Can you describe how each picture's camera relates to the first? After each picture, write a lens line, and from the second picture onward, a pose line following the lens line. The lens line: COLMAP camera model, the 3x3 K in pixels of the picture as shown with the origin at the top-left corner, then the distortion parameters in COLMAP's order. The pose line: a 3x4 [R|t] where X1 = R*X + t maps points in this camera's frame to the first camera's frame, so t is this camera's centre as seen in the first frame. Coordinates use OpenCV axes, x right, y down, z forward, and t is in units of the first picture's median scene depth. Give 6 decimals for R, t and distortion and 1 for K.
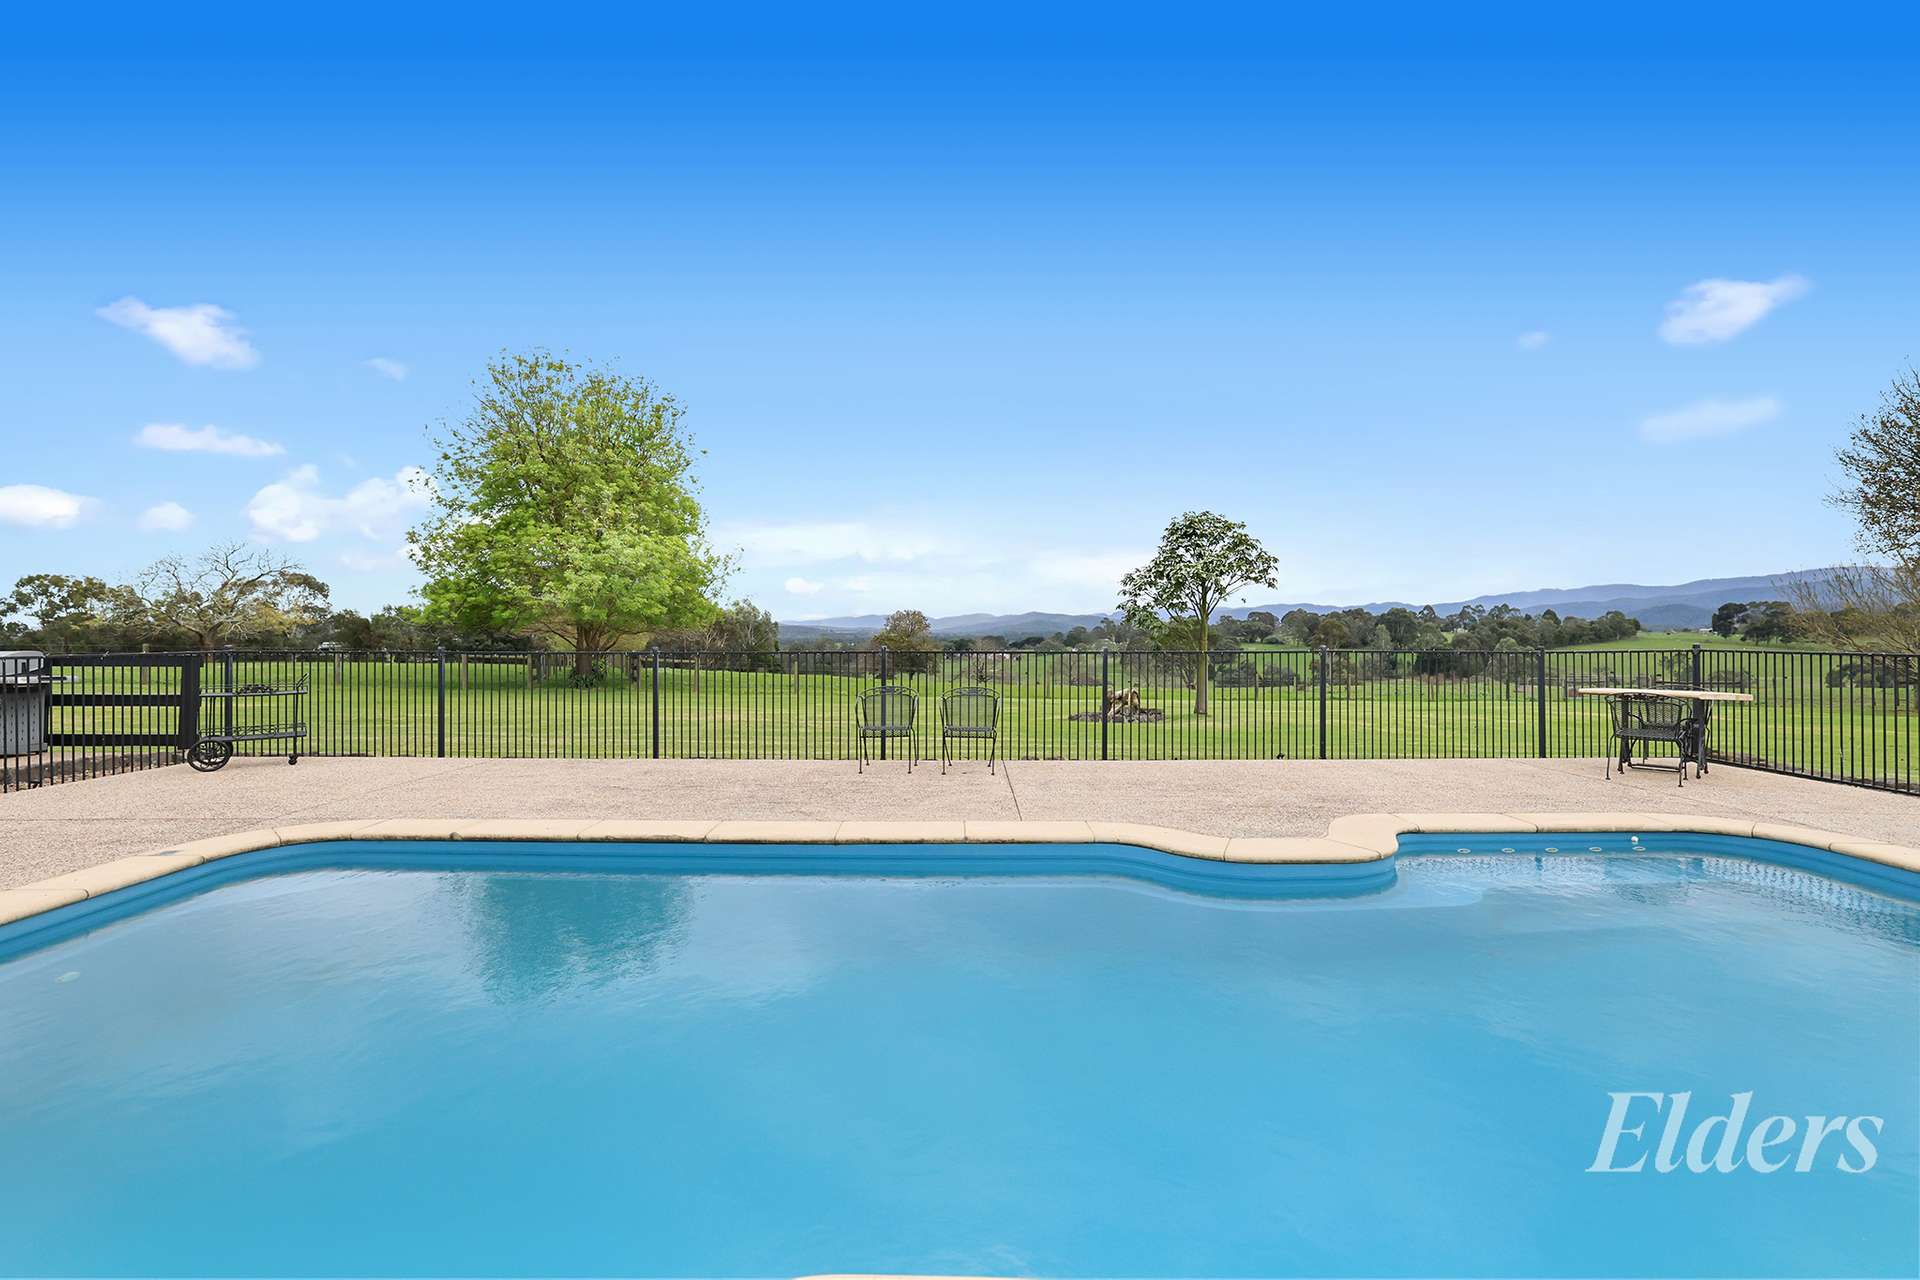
lens RADIAL K [[829.7, 0, 956.5], [0, 829.7, 635.8], [0, 0, 1]] dist [-0.049311, 0.020043]
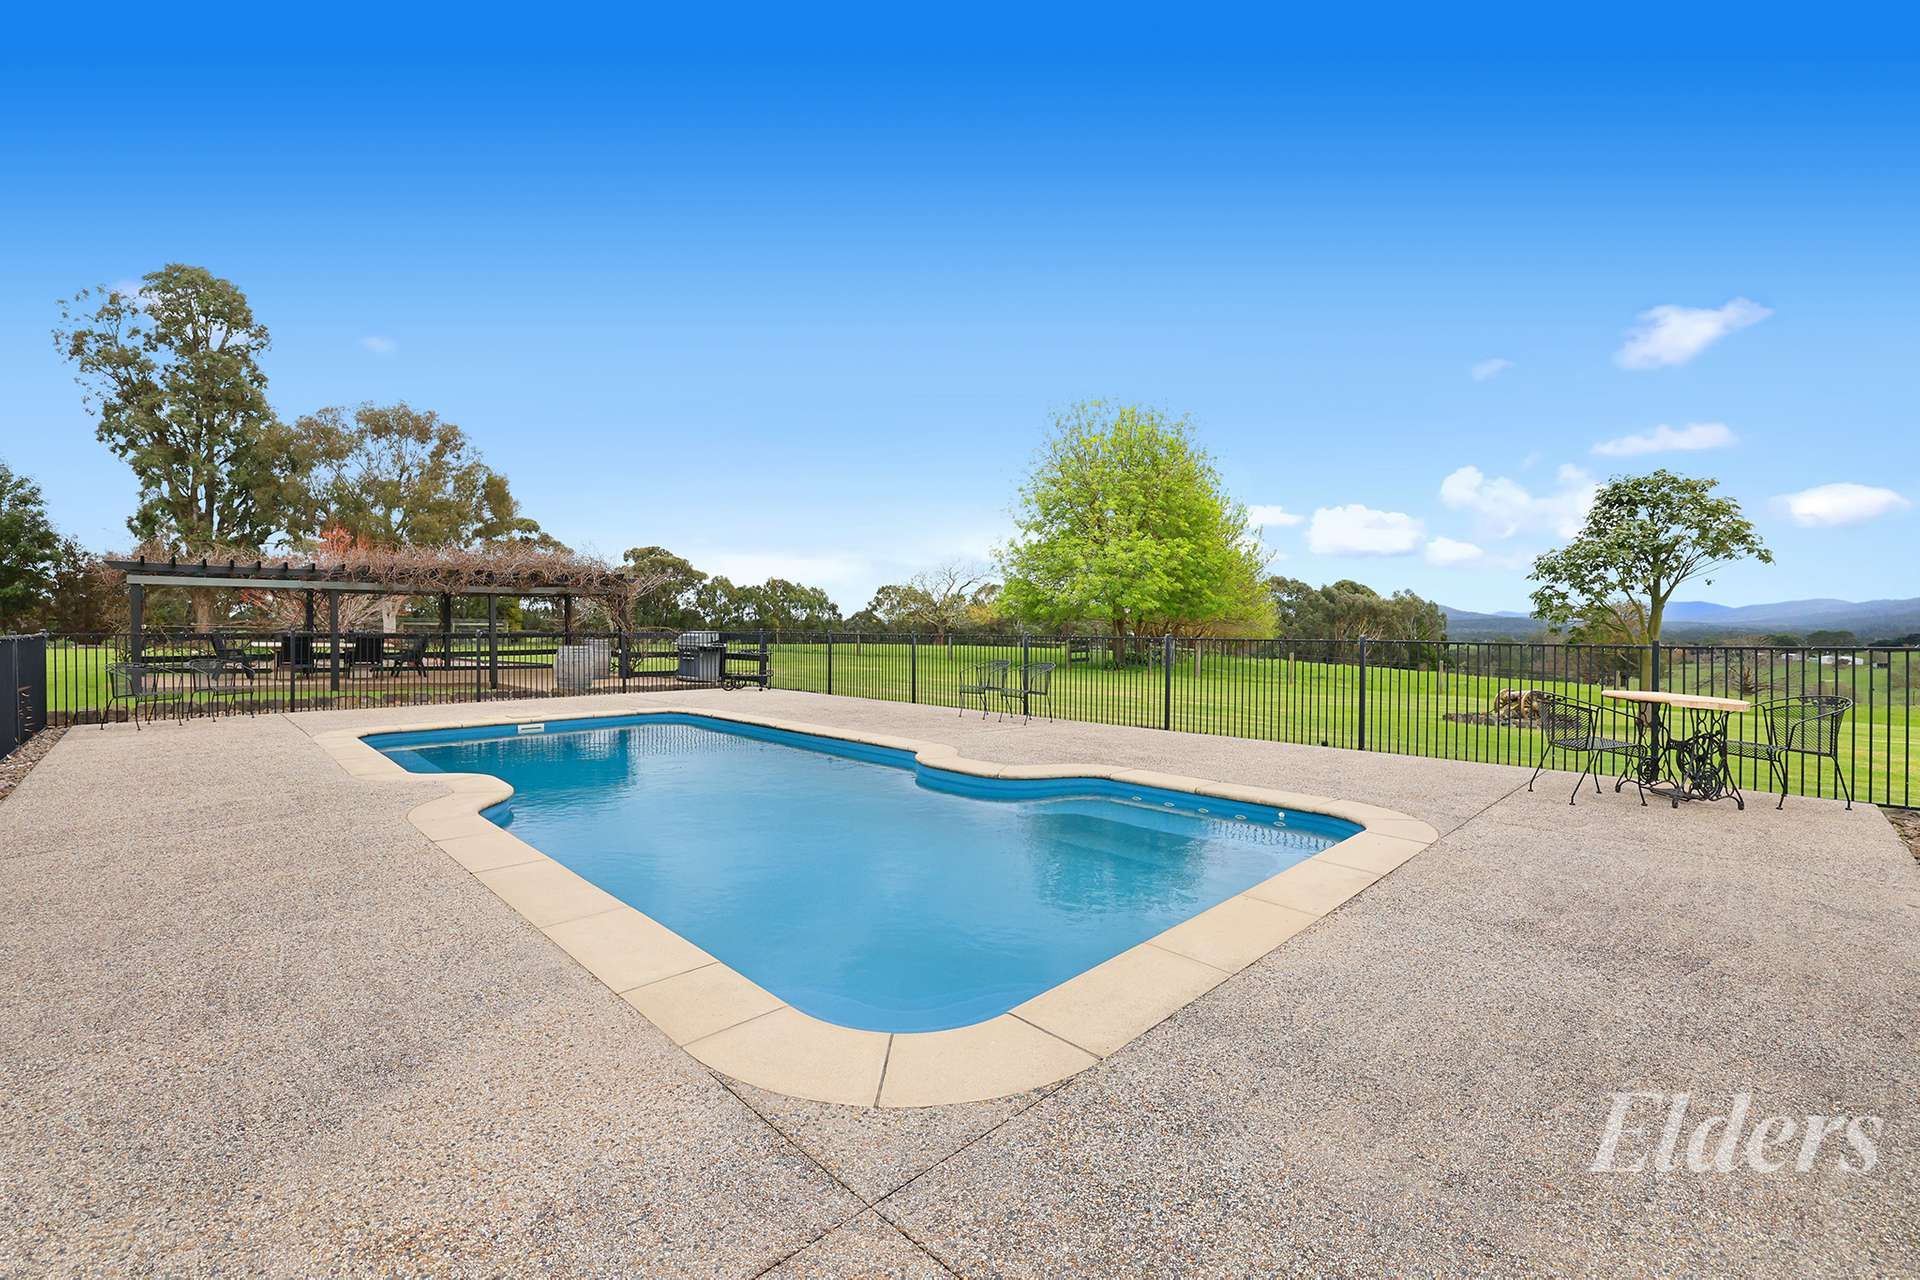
lens RADIAL K [[829.7, 0, 956.5], [0, 829.7, 635.8], [0, 0, 1]] dist [-0.049311, 0.020043]
pose [[0.699004, 0.010857, -0.715035, 0.298122], [-0.003899, 0.999928, 0.011372, 0.000973], [0.715107, -0.005162, 0.698996, -0.014647]]
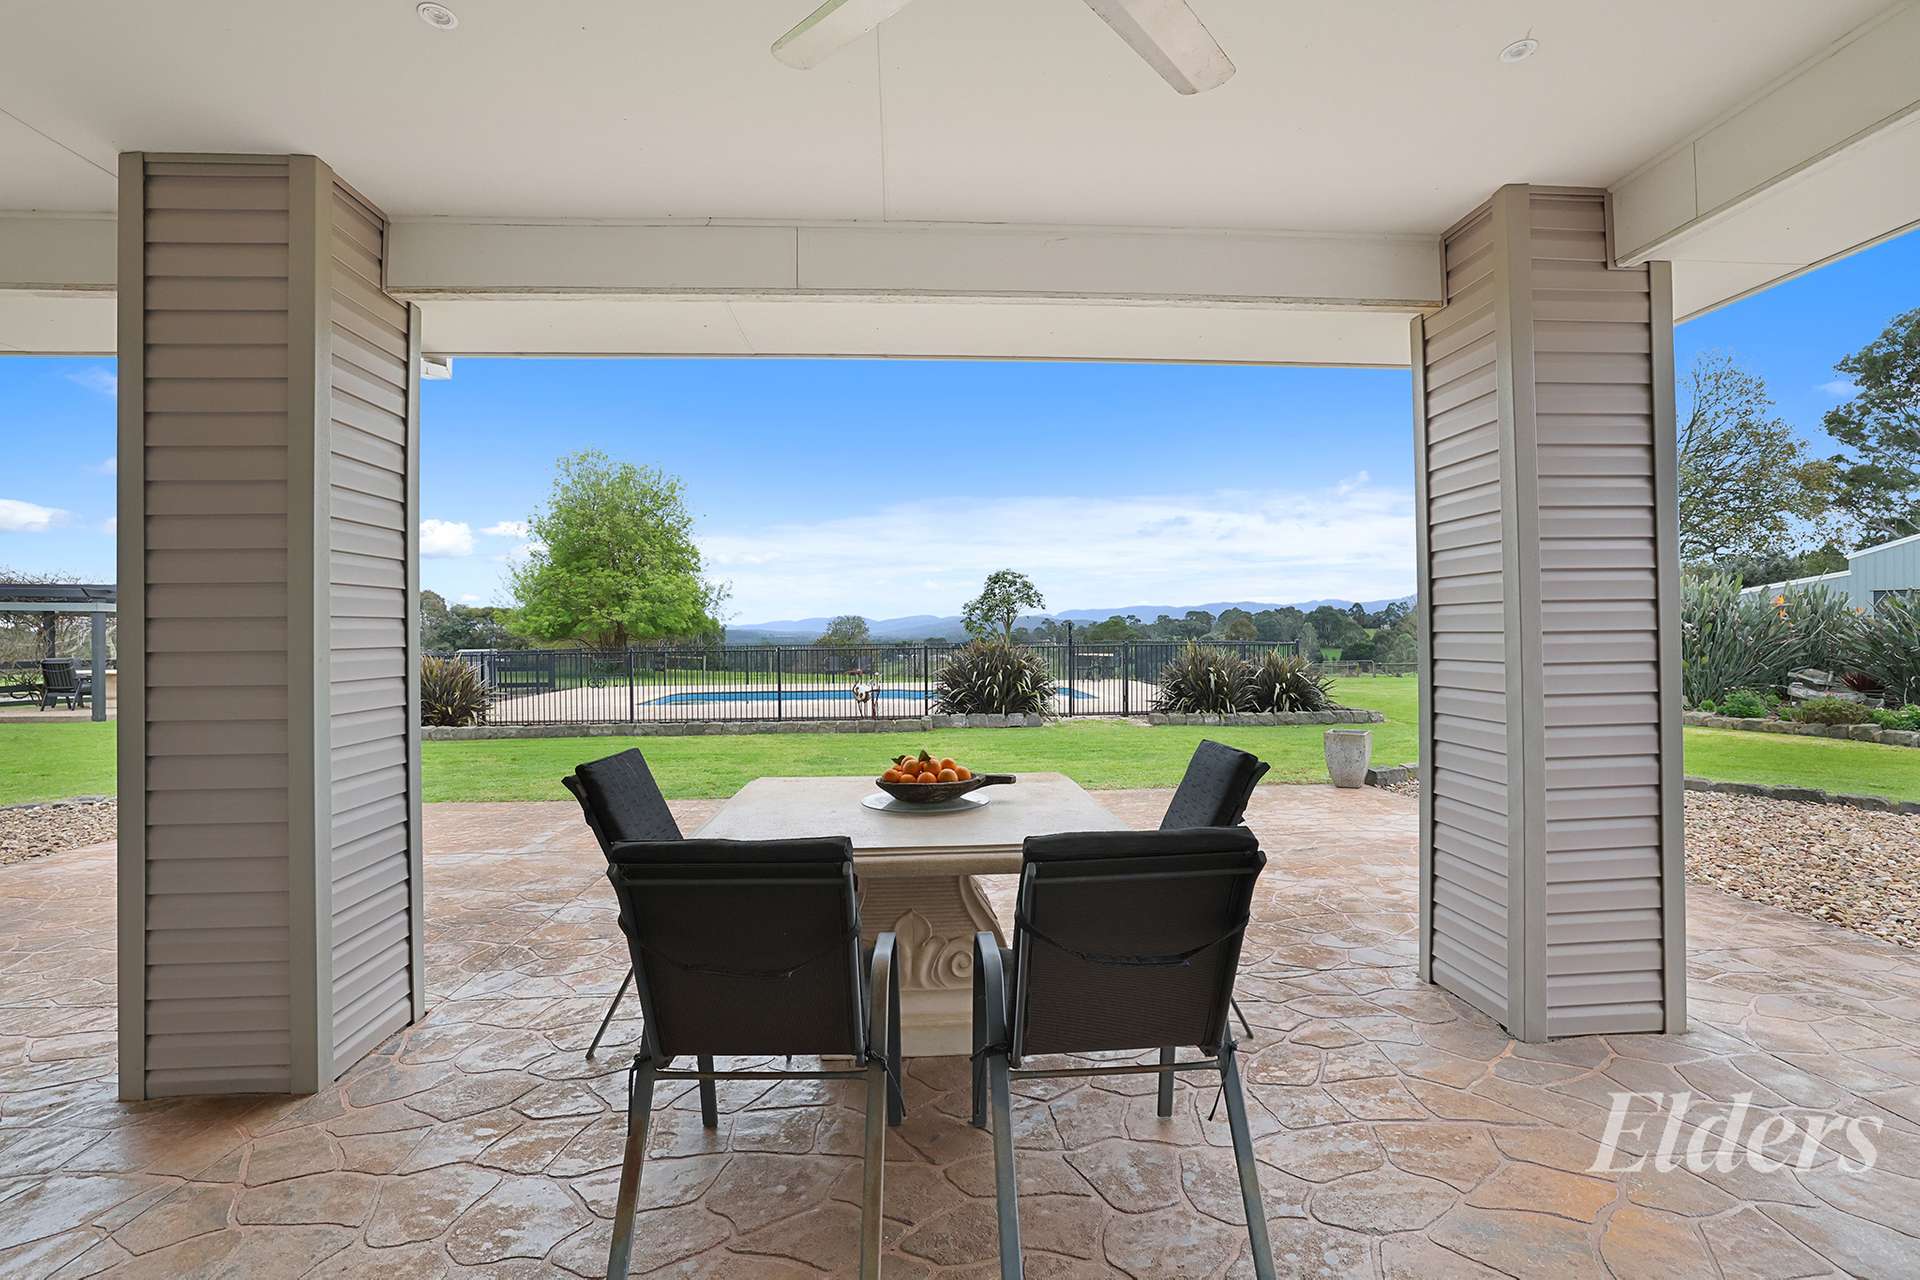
lens RADIAL K [[829.7, 0, 956.5], [0, 829.7, 635.8], [0, 0, 1]] dist [-0.049311, 0.020043]
pose [[0.997490, -0.012257, 0.069741, 0.045866], [0.012430, 0.999921, -0.002039, -0.000187], [-0.069710, 0.002901, 0.997563, -0.624041]]
